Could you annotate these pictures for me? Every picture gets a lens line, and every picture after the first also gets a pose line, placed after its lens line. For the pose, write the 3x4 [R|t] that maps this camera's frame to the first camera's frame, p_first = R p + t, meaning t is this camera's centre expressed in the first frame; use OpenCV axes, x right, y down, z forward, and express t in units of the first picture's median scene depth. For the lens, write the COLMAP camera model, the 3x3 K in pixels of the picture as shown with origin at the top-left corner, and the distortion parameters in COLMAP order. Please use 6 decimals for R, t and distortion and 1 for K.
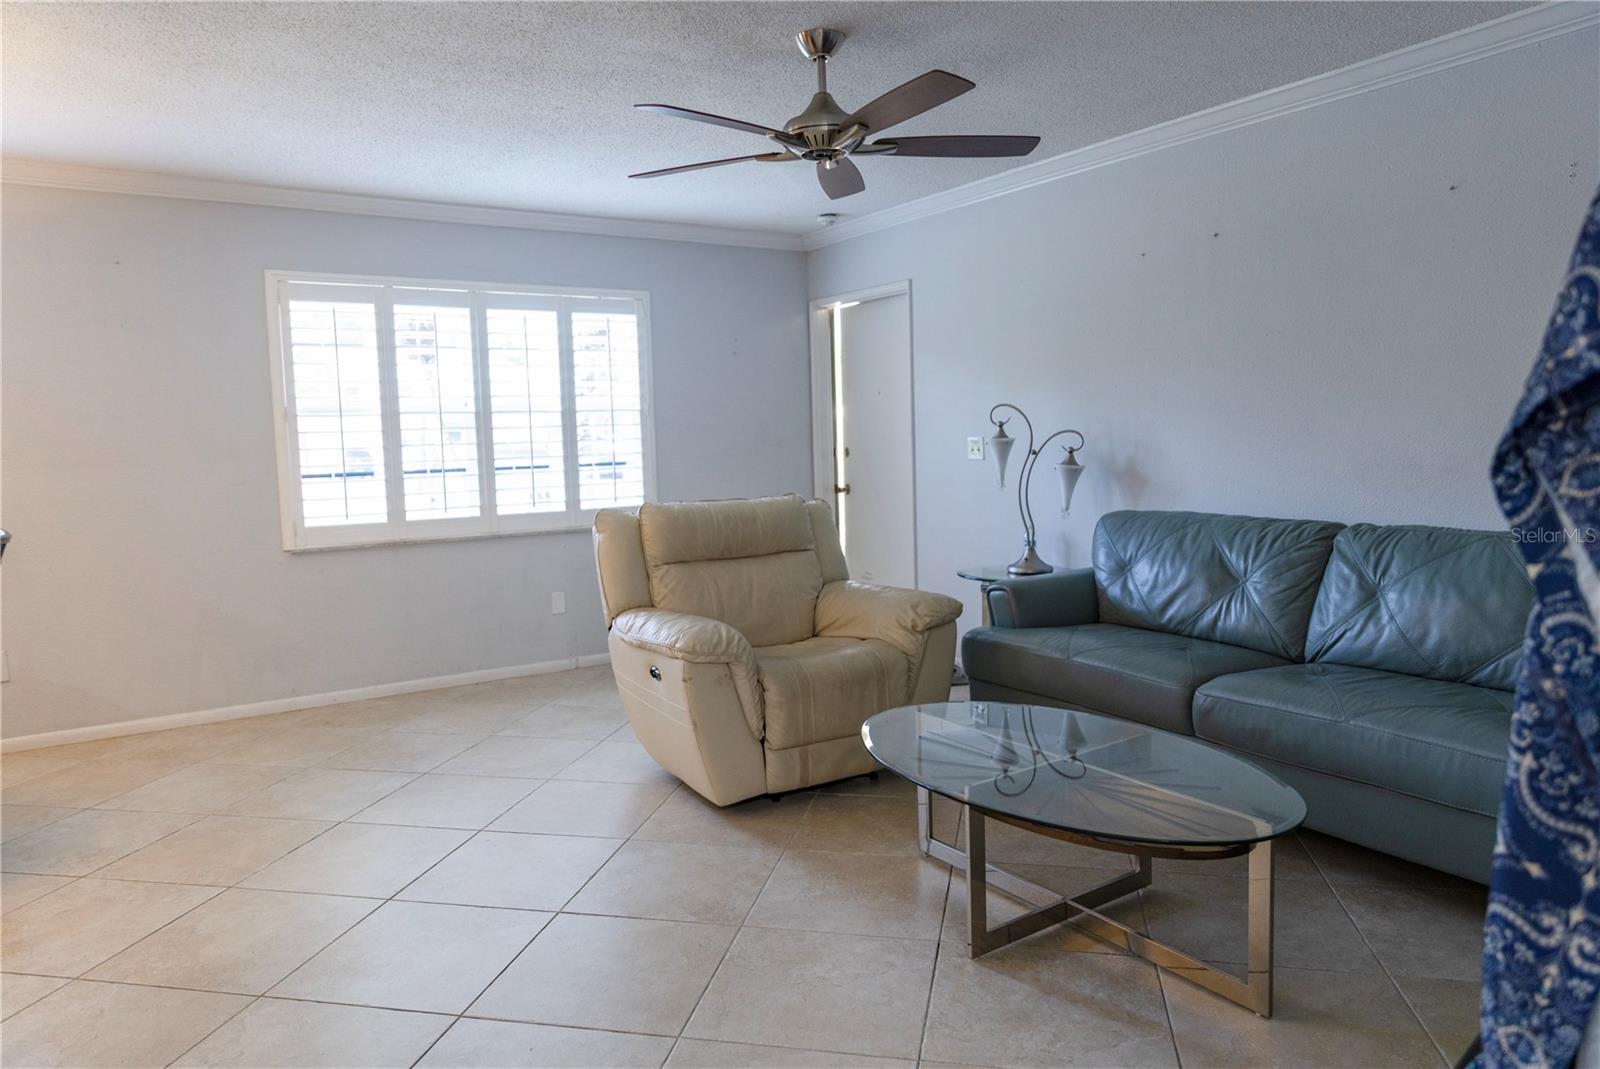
lens RADIAL K [[1052.2, 0, 794.7], [0, 1052.2, 529.3], [0, 0, 1]] dist [0.002886, 0.004112]
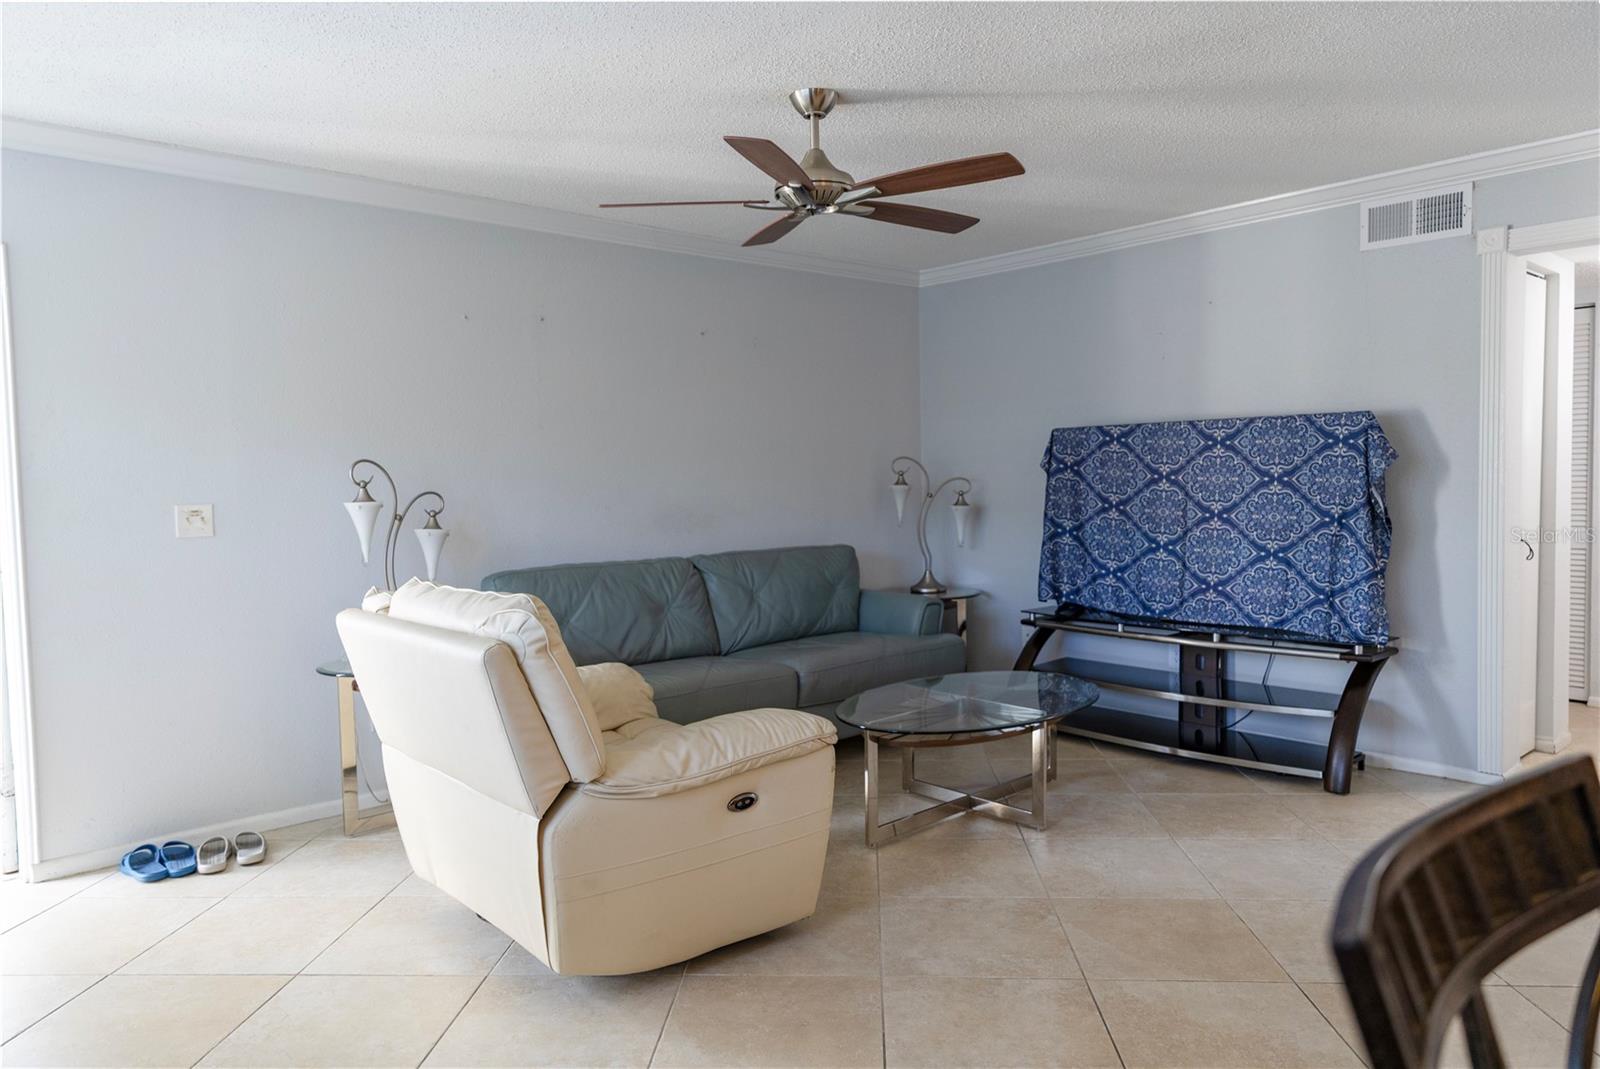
lens RADIAL K [[1052.2, 0, 794.7], [0, 1052.2, 529.3], [0, 0, 1]] dist [0.002886, 0.004112]
pose [[-0.150936, -0.016707, 0.988402, -0.920060], [0.118501, 0.992342, 0.034869, -0.077347], [-0.981415, 0.122389, -0.147800, 1.129316]]
